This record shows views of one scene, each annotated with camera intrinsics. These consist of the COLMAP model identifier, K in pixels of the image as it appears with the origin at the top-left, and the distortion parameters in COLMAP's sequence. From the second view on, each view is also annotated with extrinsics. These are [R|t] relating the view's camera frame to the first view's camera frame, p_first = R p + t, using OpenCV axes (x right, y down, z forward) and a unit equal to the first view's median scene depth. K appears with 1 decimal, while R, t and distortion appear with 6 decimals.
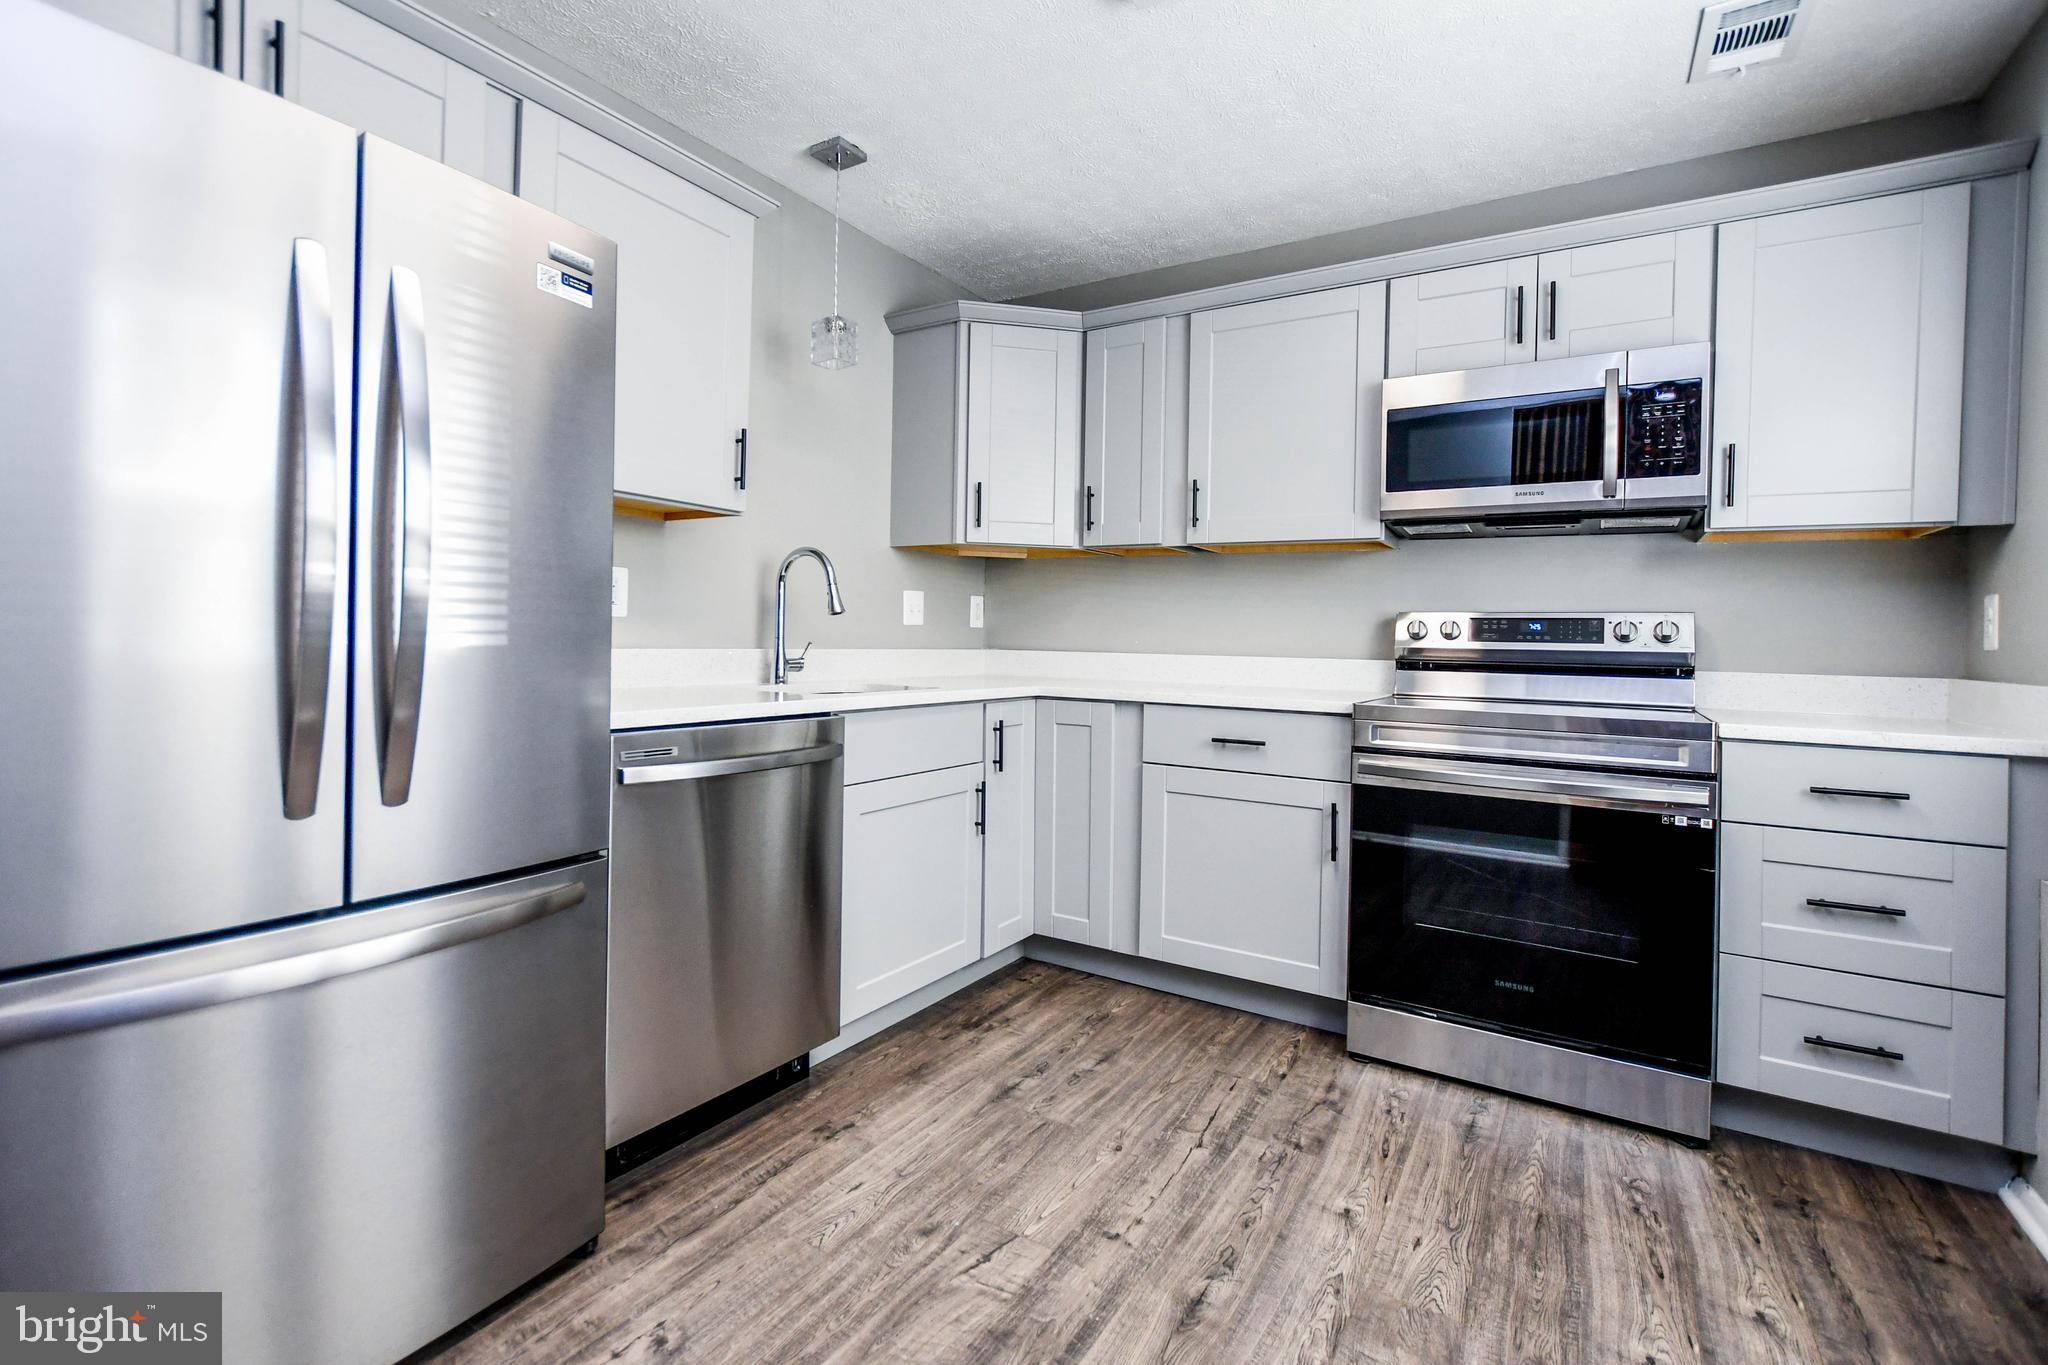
lens RADIAL K [[917.2, 0, 1038.7], [0, 917.2, 643.4], [0, 0, 1]] dist [-0.001753, 0.000639]
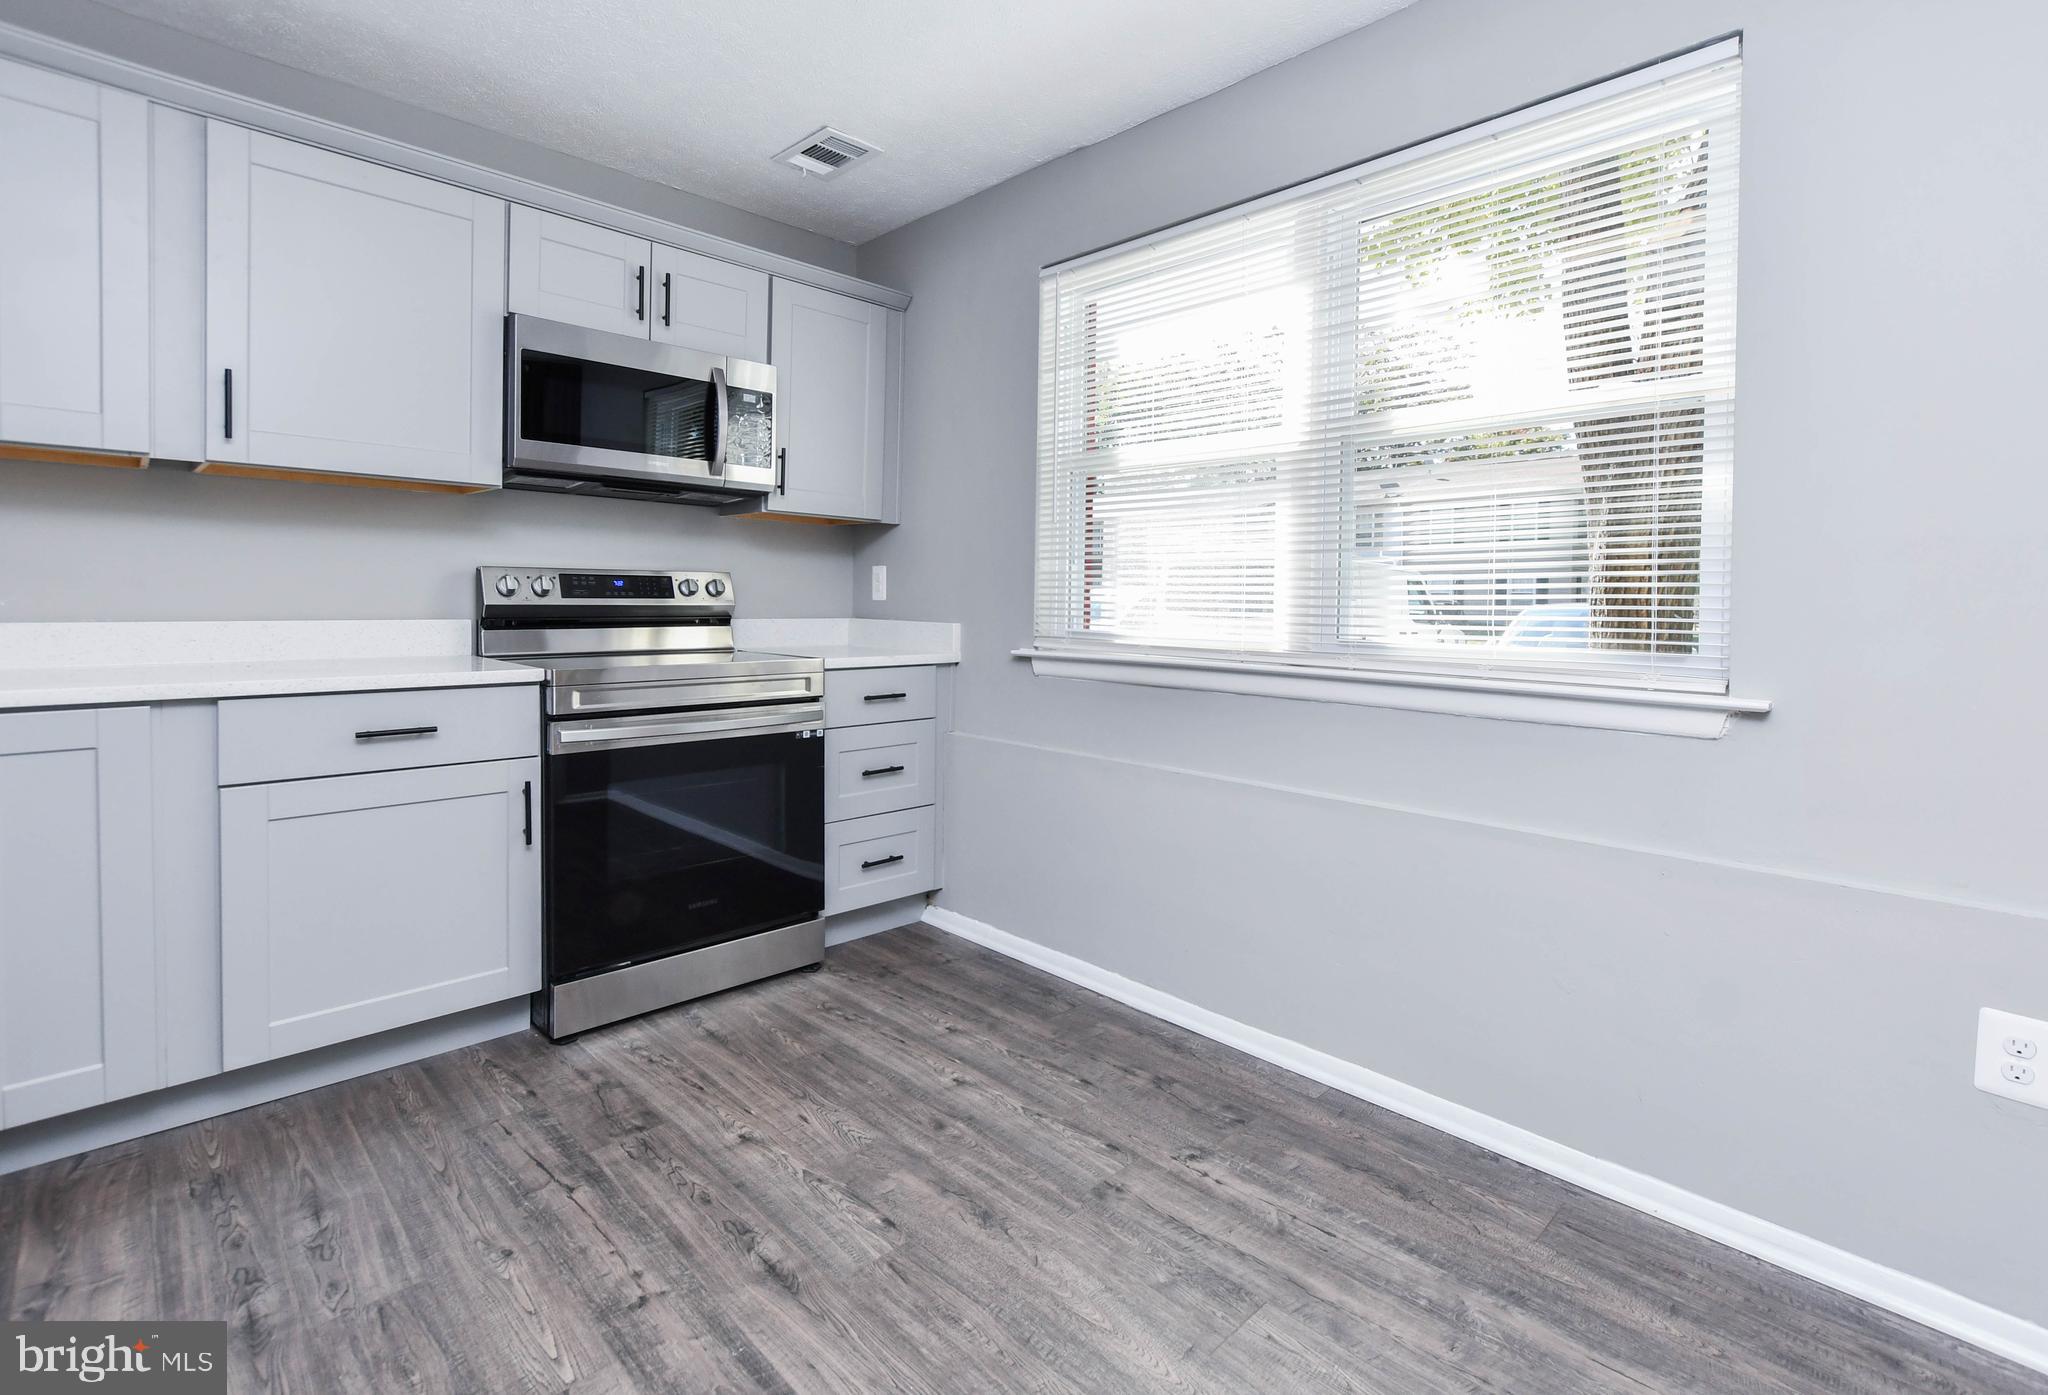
lens RADIAL K [[948.5, 0, 1022.7], [0, 948.5, 616.3], [0, 0, 1]] dist [0.000659, -0.000001]
pose [[0.250839, -0.036059, 0.967357, -0.507866], [-0.002427, 0.999279, 0.037878, -0.027678], [-0.968026, -0.011849, 0.250570, 0.326195]]
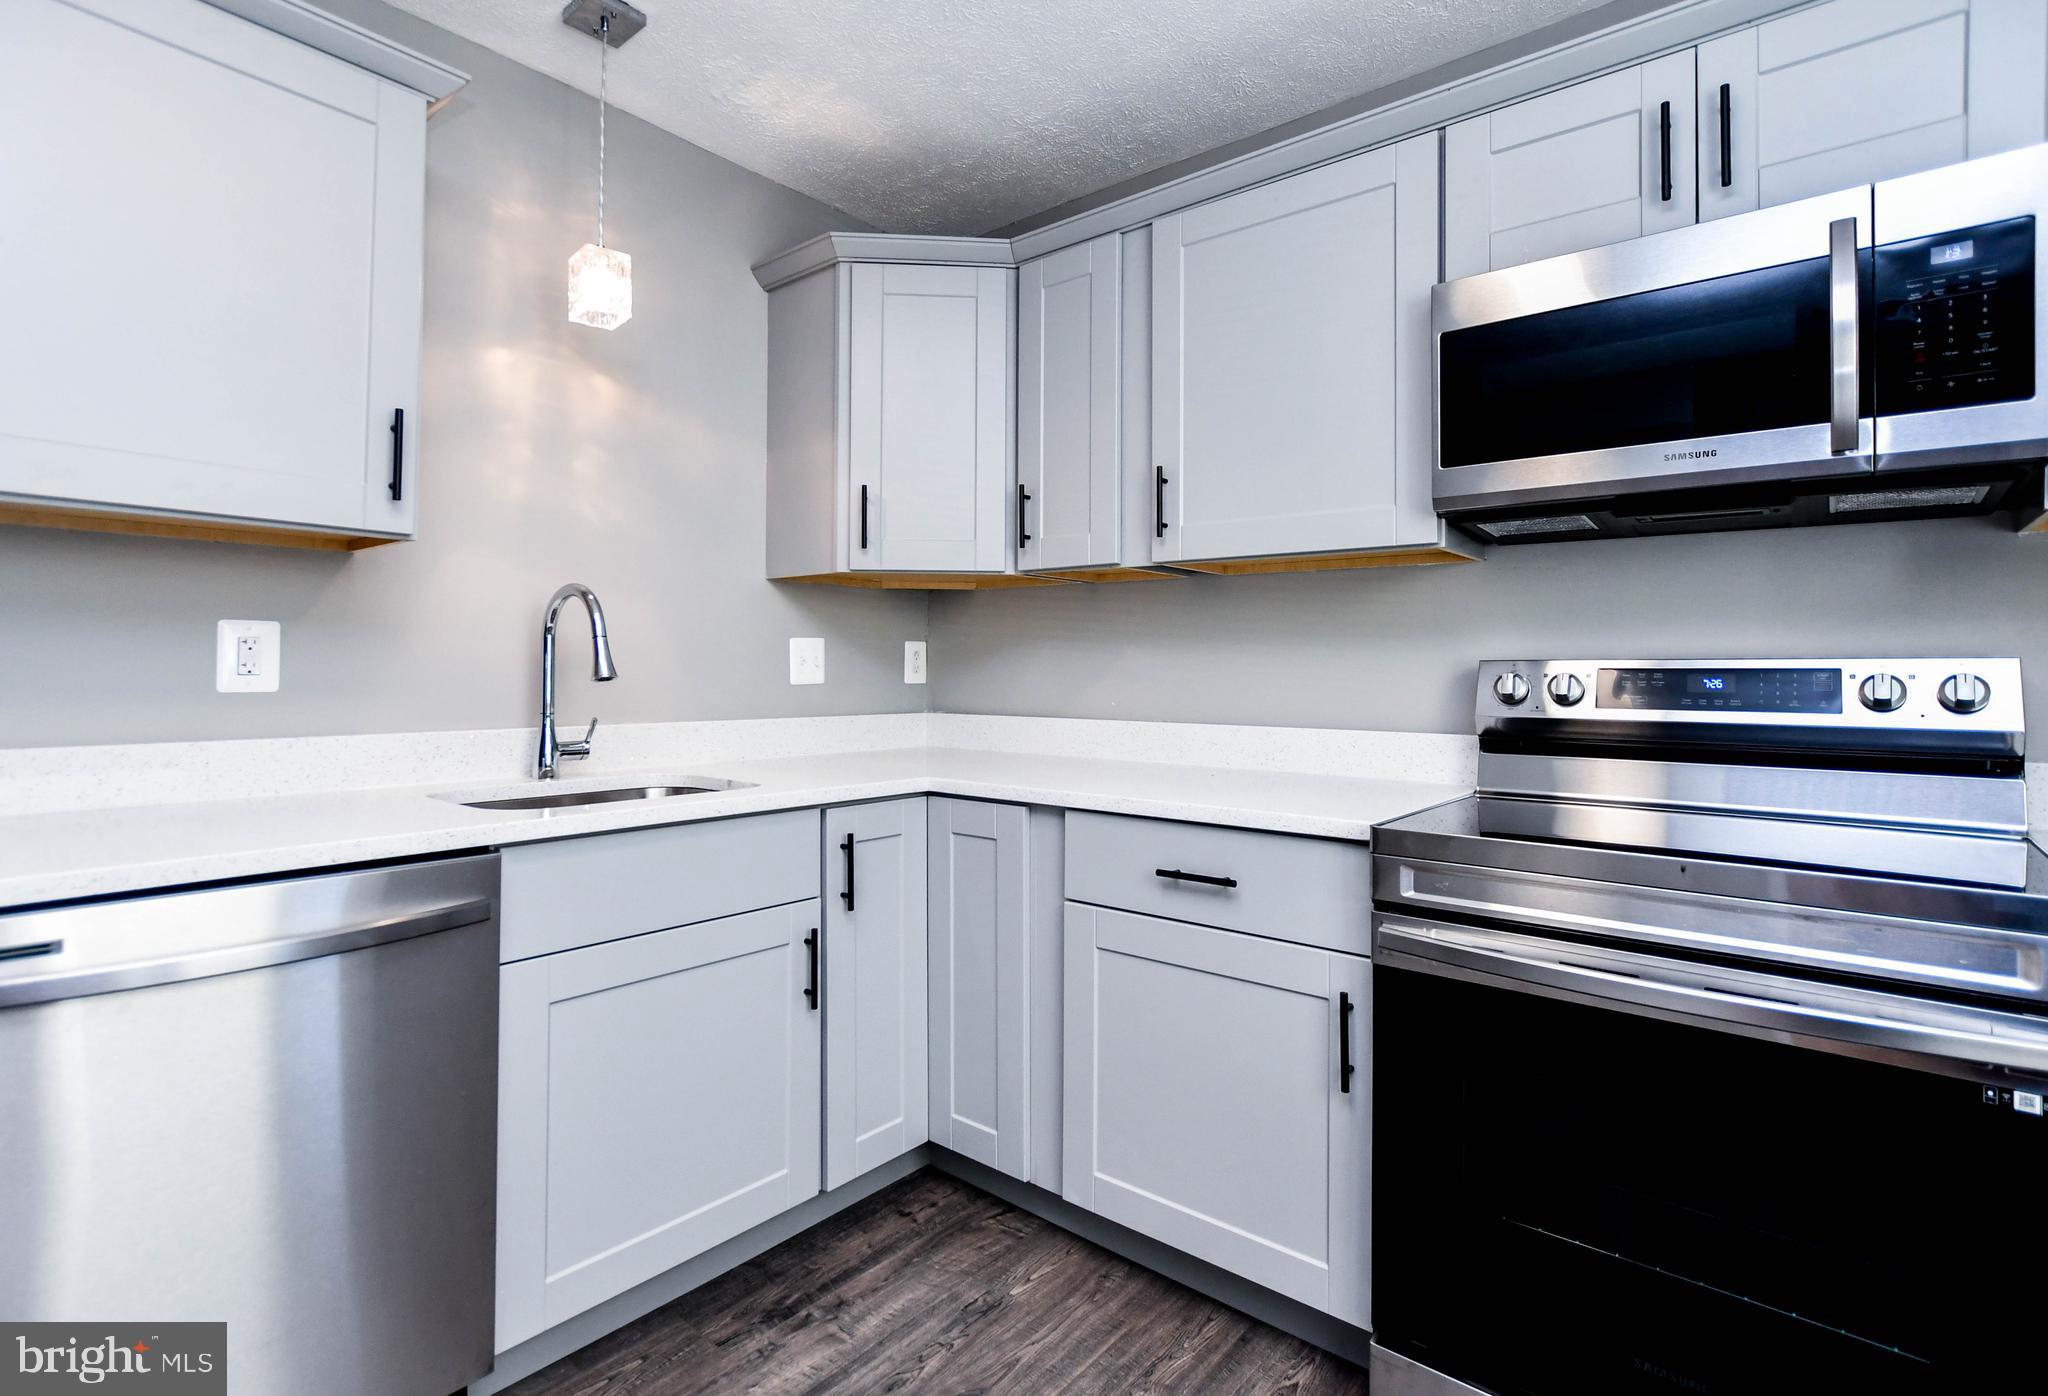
lens RADIAL K [[976.0, 0, 1034.3], [0, 976.0, 661.3], [0, 0, 1]] dist [-0.002285, -0.000759]
pose [[0.990121, -0.016350, -0.139260, 0.239739], [0.013873, 0.999728, -0.018739, -0.033123], [0.139529, 0.016622, 0.990079, 0.386871]]
